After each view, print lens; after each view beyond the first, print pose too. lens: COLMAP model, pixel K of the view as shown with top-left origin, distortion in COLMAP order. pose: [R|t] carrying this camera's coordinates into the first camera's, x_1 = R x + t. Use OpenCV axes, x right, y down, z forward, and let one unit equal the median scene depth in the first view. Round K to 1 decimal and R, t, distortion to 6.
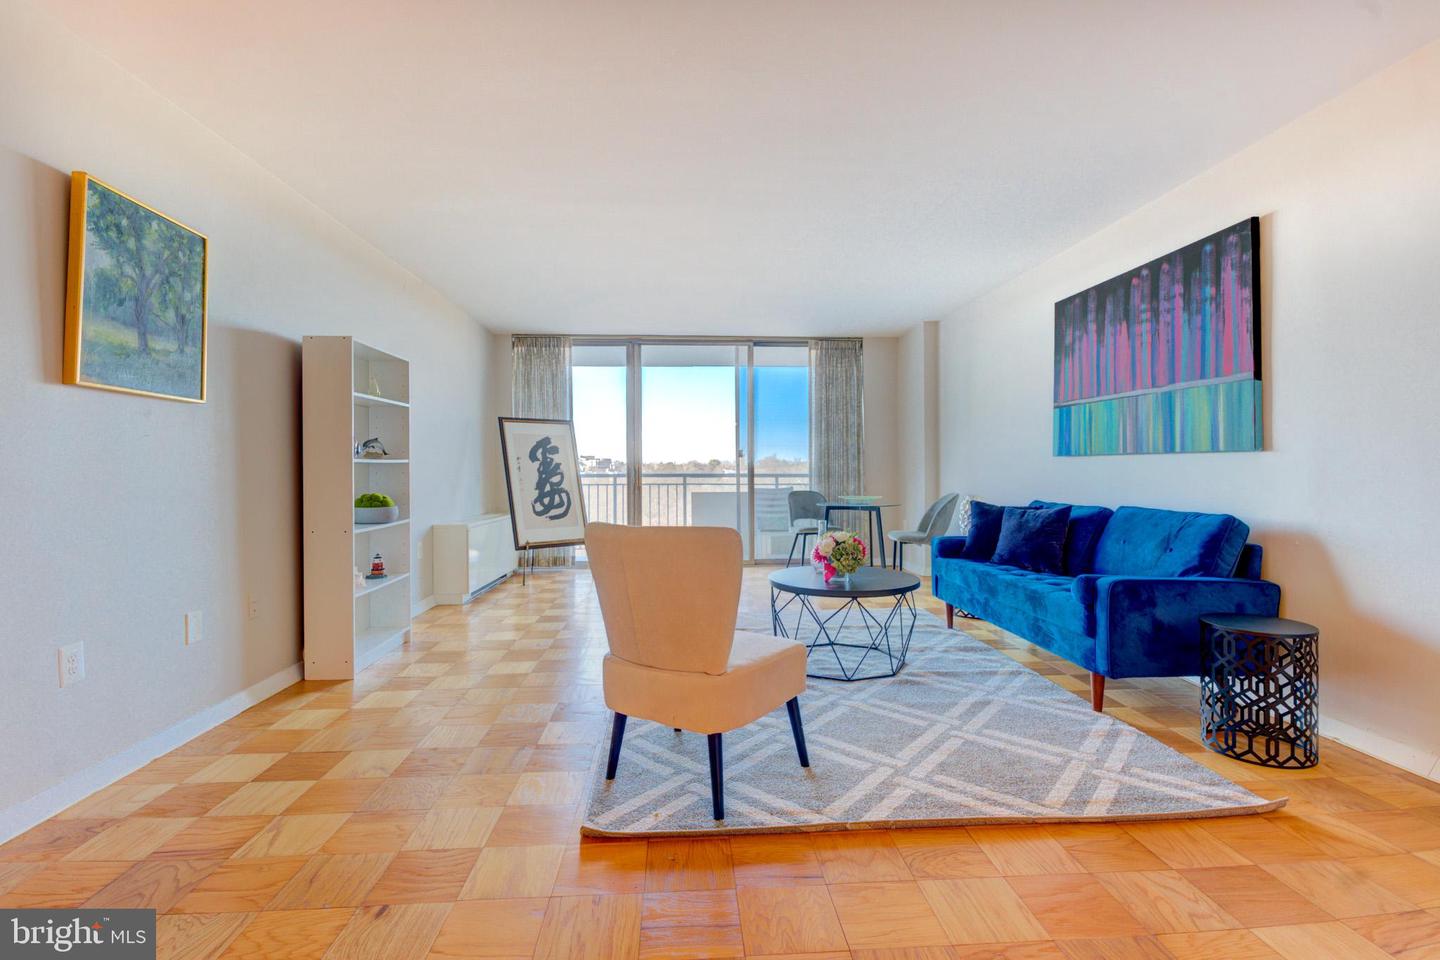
lens RADIAL K [[661.6, 0, 716.3], [0, 661.6, 469.4], [0, 0, 1]] dist [-0.002409, -0.001003]
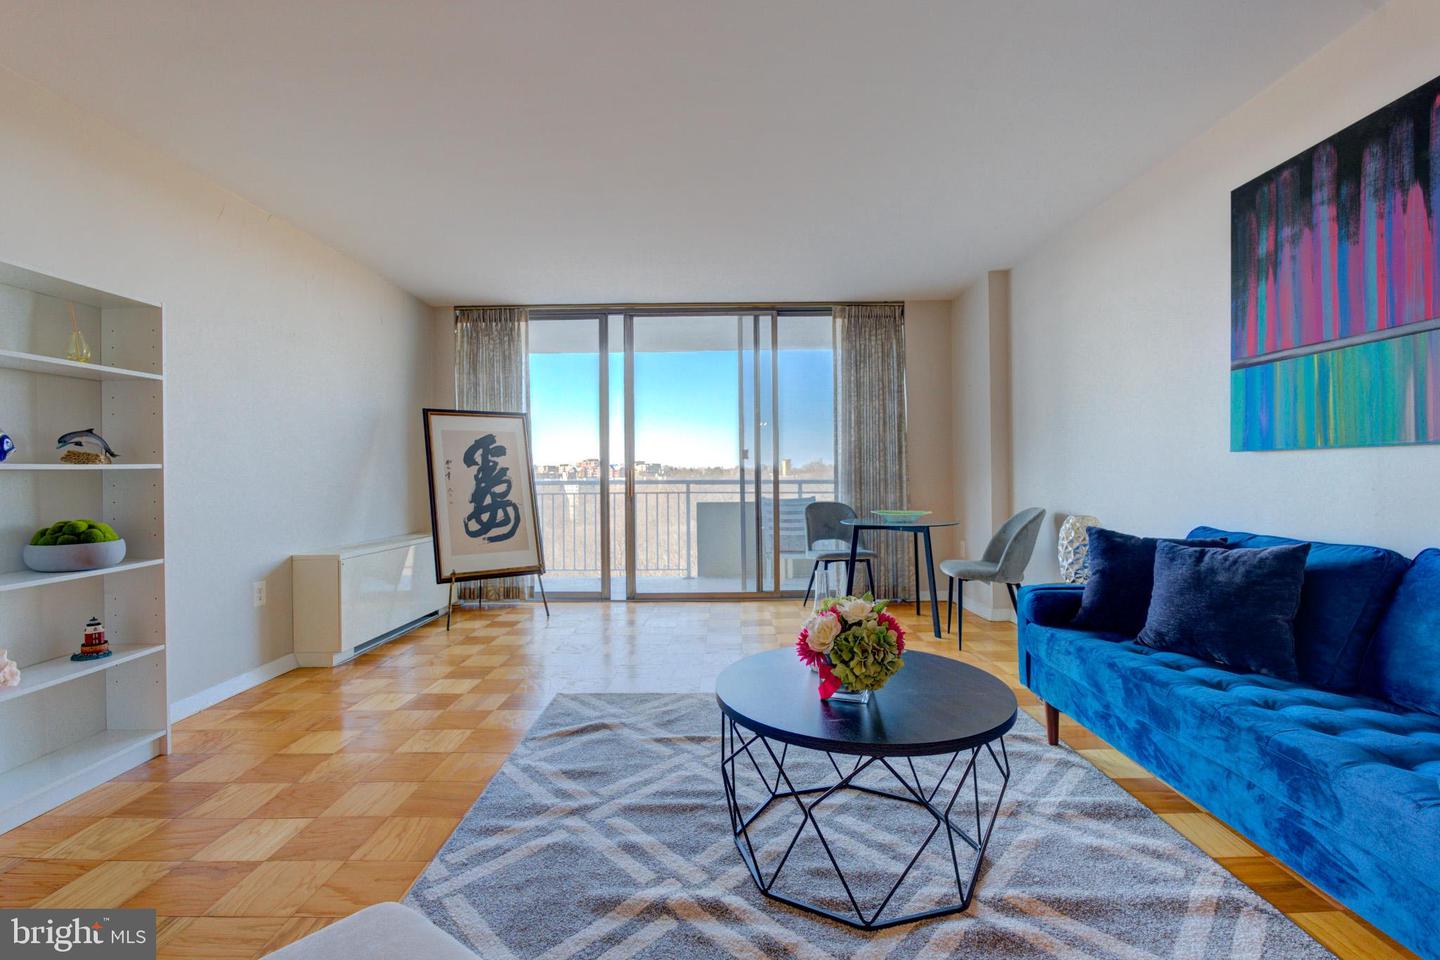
lens RADIAL K [[646.7, 0, 716.8], [0, 646.7, 470.1], [0, 0, 1]] dist [0.000482, -0.006016]
pose [[0.997403, -0.005351, -0.071825, 0.100280], [0.004975, 0.999973, -0.005425, -0.002608], [0.071852, 0.005053, 0.997402, 0.417414]]
